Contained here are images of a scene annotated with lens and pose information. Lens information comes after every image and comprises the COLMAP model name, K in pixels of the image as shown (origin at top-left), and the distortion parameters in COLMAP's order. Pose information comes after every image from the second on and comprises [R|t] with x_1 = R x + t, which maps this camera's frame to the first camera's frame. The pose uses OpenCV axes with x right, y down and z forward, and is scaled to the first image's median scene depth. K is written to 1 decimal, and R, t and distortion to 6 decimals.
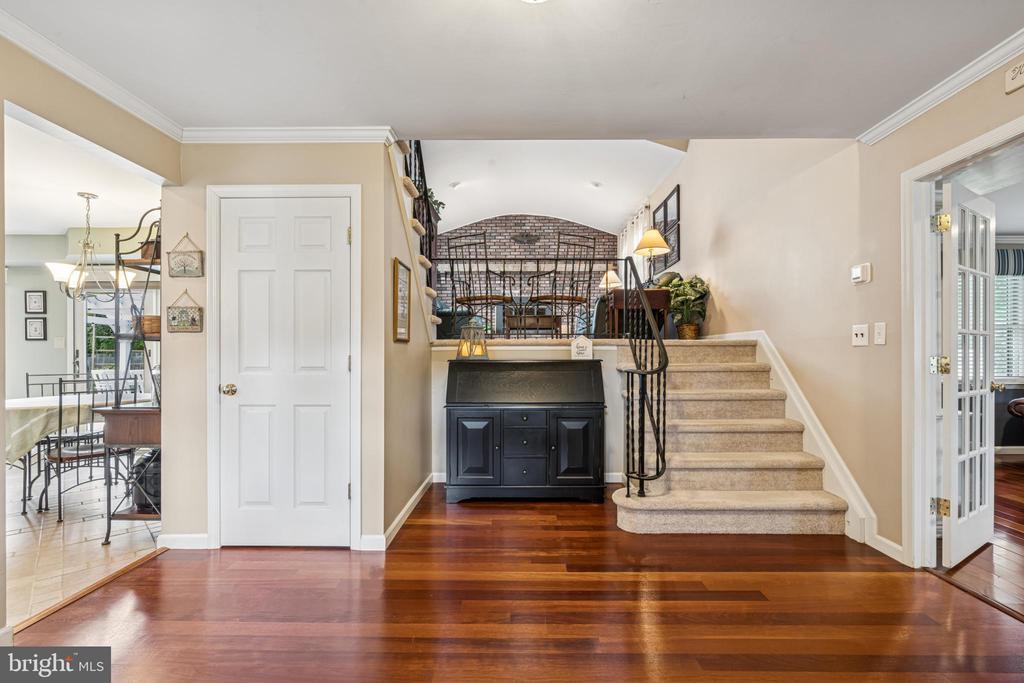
lens RADIAL K [[468.7, 0, 512.0], [0, 468.7, 351.4], [0, 0, 1]] dist [-0.018514, 0.008967]
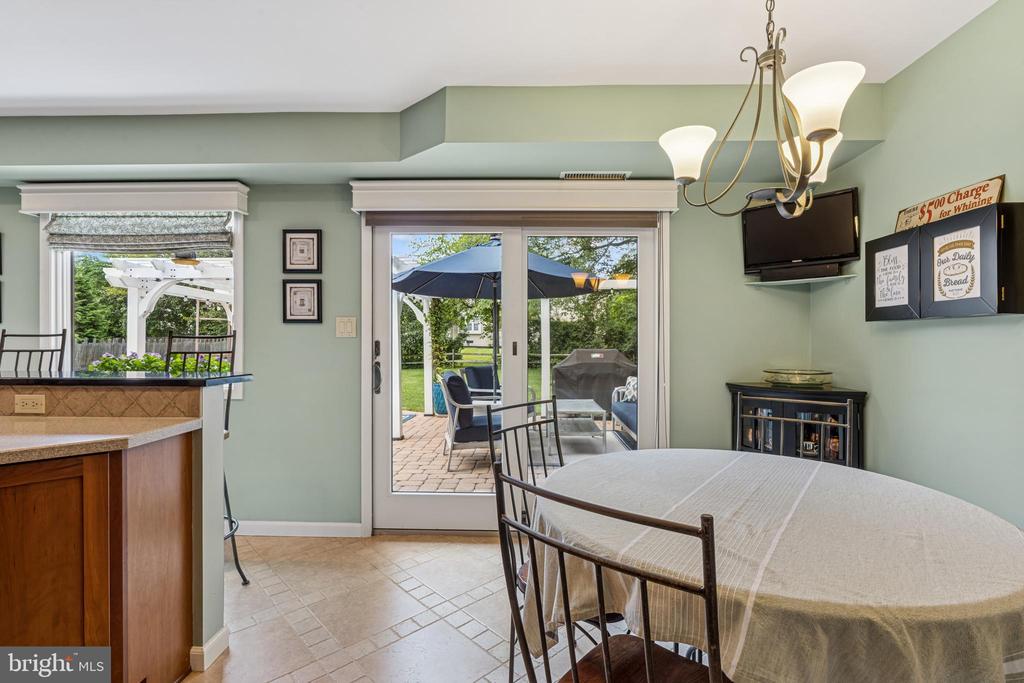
lens RADIAL K [[489.9, 0, 512.0], [0, 489.9, 341.5], [0, 0, 1]] dist [-0.002877, -0.000542]
pose [[0.999967, 0.007994, 0.001598, -0.784209], [-0.008007, 0.999931, 0.008652, -0.008800], [-0.001529, -0.008665, 0.999961, 0.433202]]
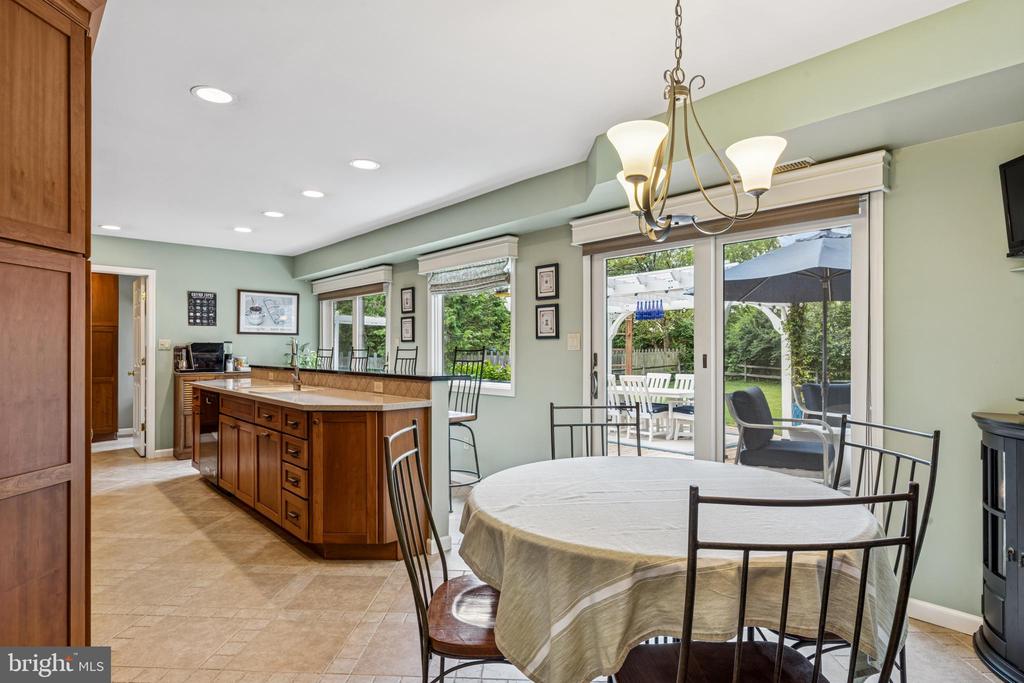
lens RADIAL K [[571.8, 0, 513.3], [0, 571.8, 348.9], [0, 0, 1]] dist [-0.001037, 0.000264]
pose [[0.682506, 0.001973, -0.730877, -0.452511], [0.000097, 0.999996, 0.002790, -0.011296], [0.730880, -0.001975, 0.682503, 0.397556]]
